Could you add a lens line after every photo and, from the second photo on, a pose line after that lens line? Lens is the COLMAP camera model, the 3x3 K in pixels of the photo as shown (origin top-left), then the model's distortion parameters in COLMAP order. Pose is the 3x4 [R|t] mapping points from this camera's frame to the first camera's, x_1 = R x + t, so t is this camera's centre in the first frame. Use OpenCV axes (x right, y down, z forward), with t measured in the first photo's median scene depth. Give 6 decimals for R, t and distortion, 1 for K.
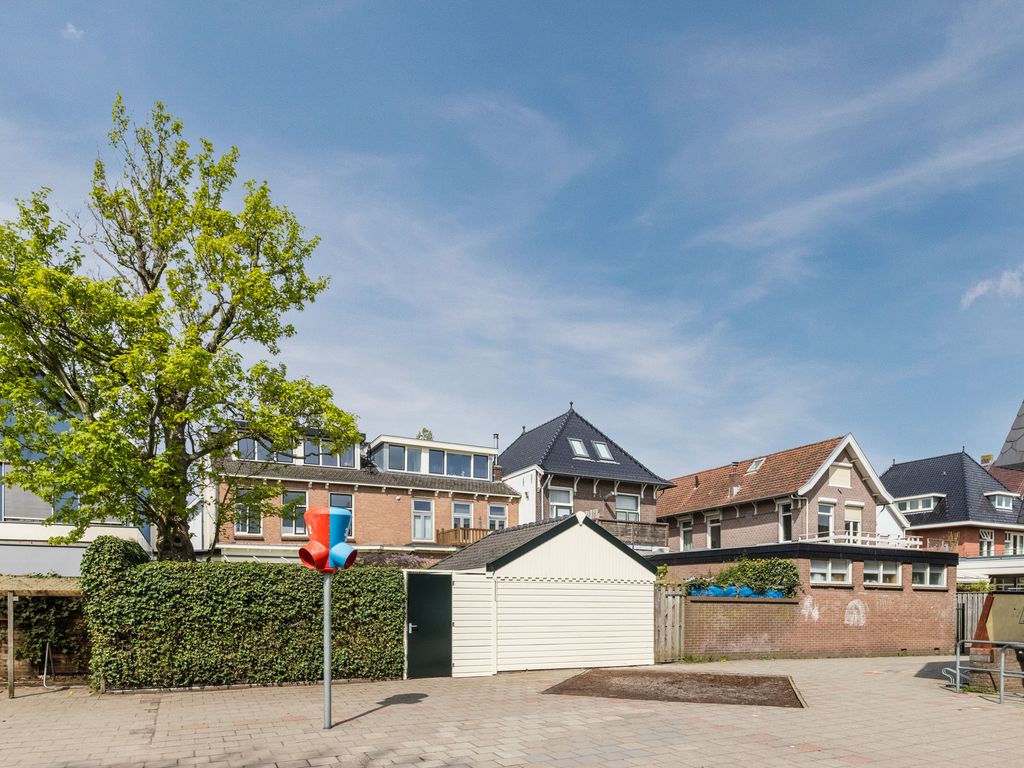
lens RADIAL K [[954.1, 0, 512.0], [0, 954.1, 384.0], [0, 0, 1]] dist [0.009341, 0.002554]
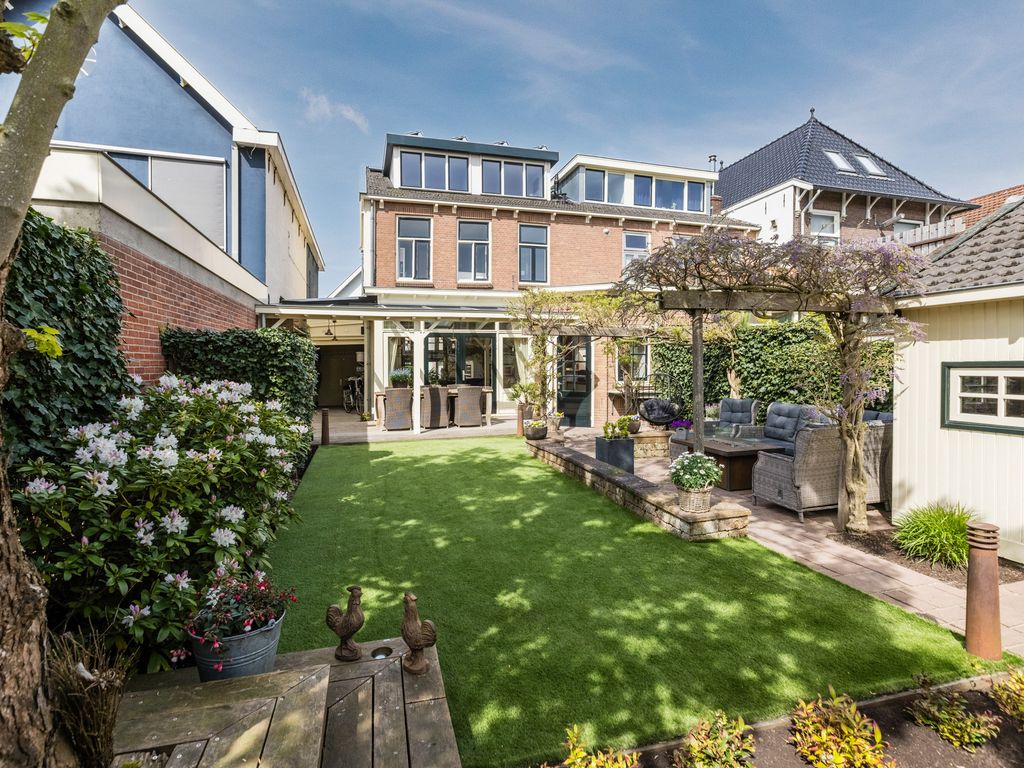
lens RADIAL K [[528.7, 0, 512.7], [0, 528.7, 371.9], [0, 0, 1]] dist [0.008157, -0.000631]
pose [[0.988791, -0.001707, -0.149294, -0.124396], [0.042573, 0.961645, 0.270972, 0.105573], [0.143105, -0.274290, 0.950939, 0.538111]]
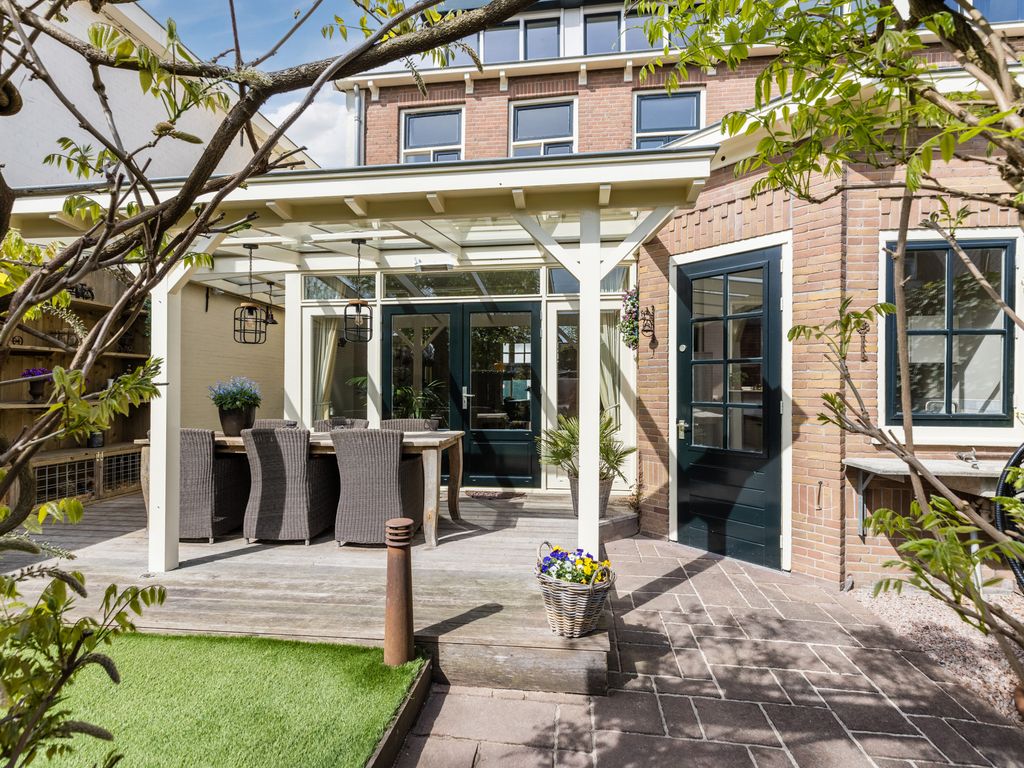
lens RADIAL K [[517.5, 0, 507.5], [0, 517.5, 385.4], [0, 0, 1]] dist [0.001127, 0.000509]
pose [[0.848938, -0.000190, -0.528493, -0.118081], [0.132713, 0.968033, 0.212834, 0.161633], [0.511558, -0.250821, 0.821826, 0.729608]]
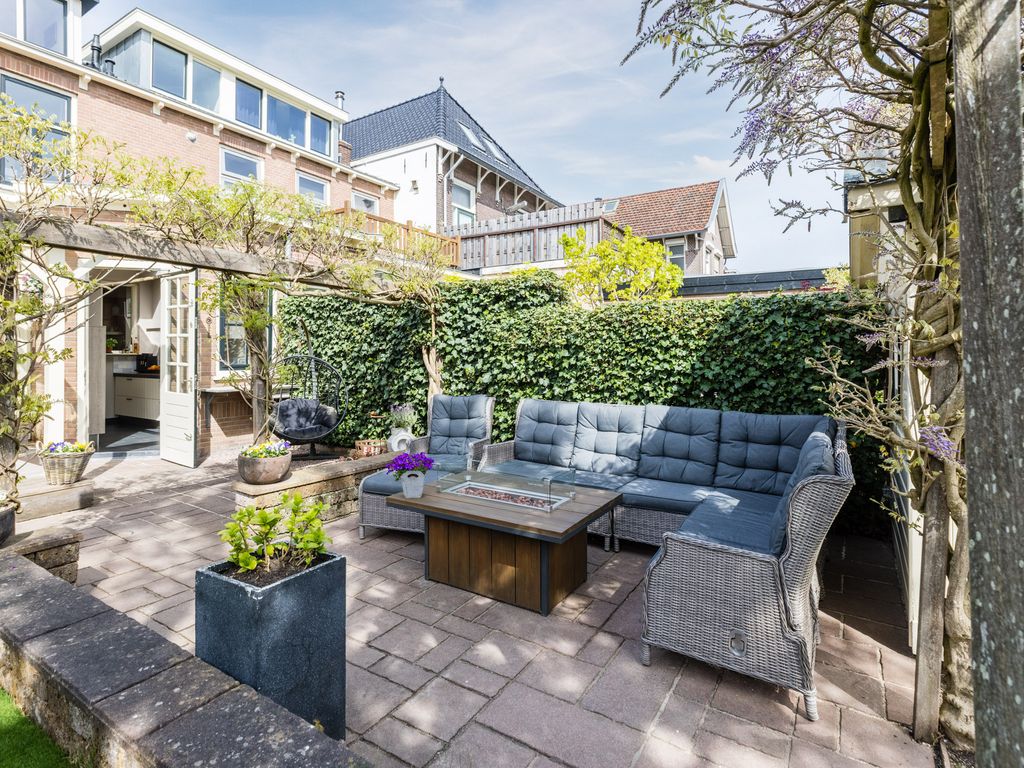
lens RADIAL K [[529.6, 0, 512.6], [0, 529.6, 353.9], [0, 0, 1]] dist [-0.000516, -0.000160]
pose [[0.833829, 0.000057, 0.552022, -0.125804], [-0.144511, 0.965149, 0.218184, 0.137436], [-0.532771, -0.261701, 0.804778, 0.640975]]
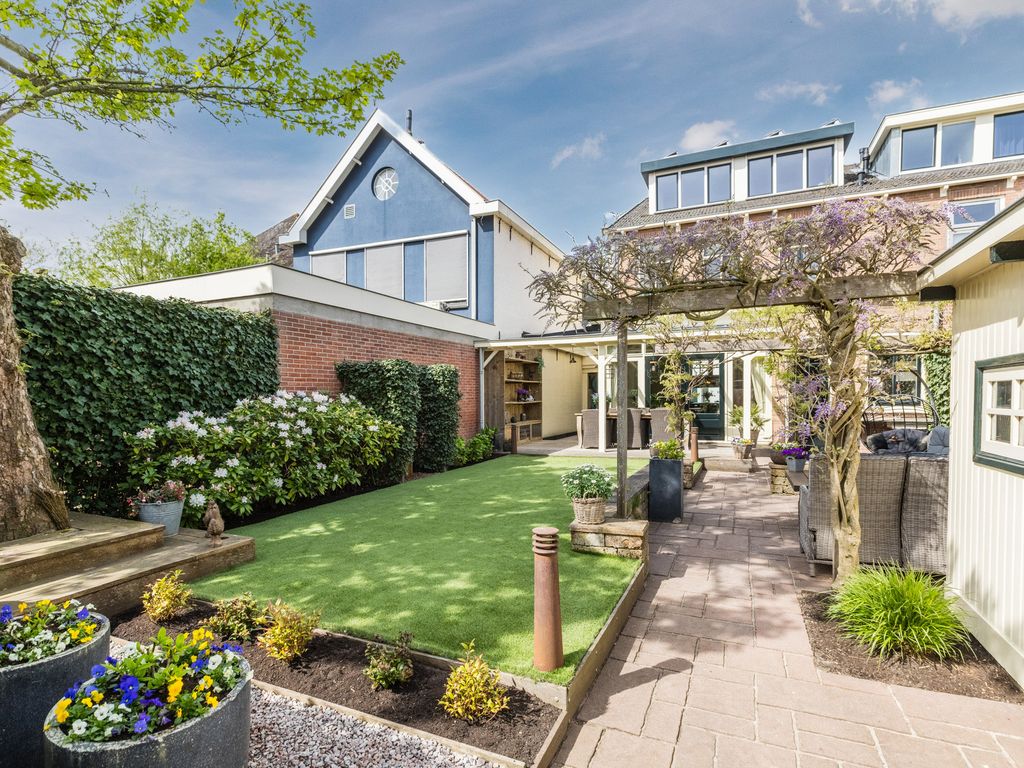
lens RADIAL K [[531.2, 0, 495.6], [0, 531.2, 410.2], [0, 0, 1]] dist [0.000813, 0.000773]
pose [[0.652404, 0.014387, -0.757735, -0.039774], [0.205338, 0.959067, 0.195004, 0.116367], [0.729524, -0.282813, 0.622745, 0.562710]]
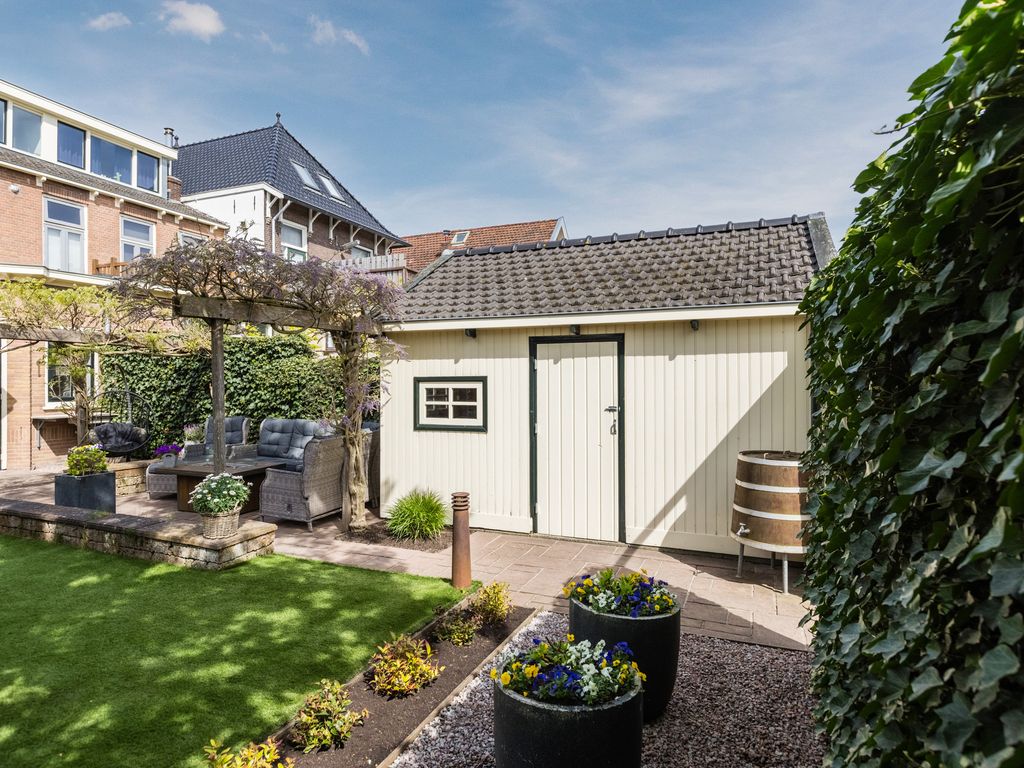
lens RADIAL K [[609.6, 0, 512.0], [0, 609.6, 384.0], [0, 0, 1]] dist [0.000436, -0.002897]
pose [[0.733340, -0.008032, 0.679815, -0.140667], [-0.175309, 0.963881, 0.200501, 0.103285], [-0.656871, -0.266213, 0.705444, 0.529287]]
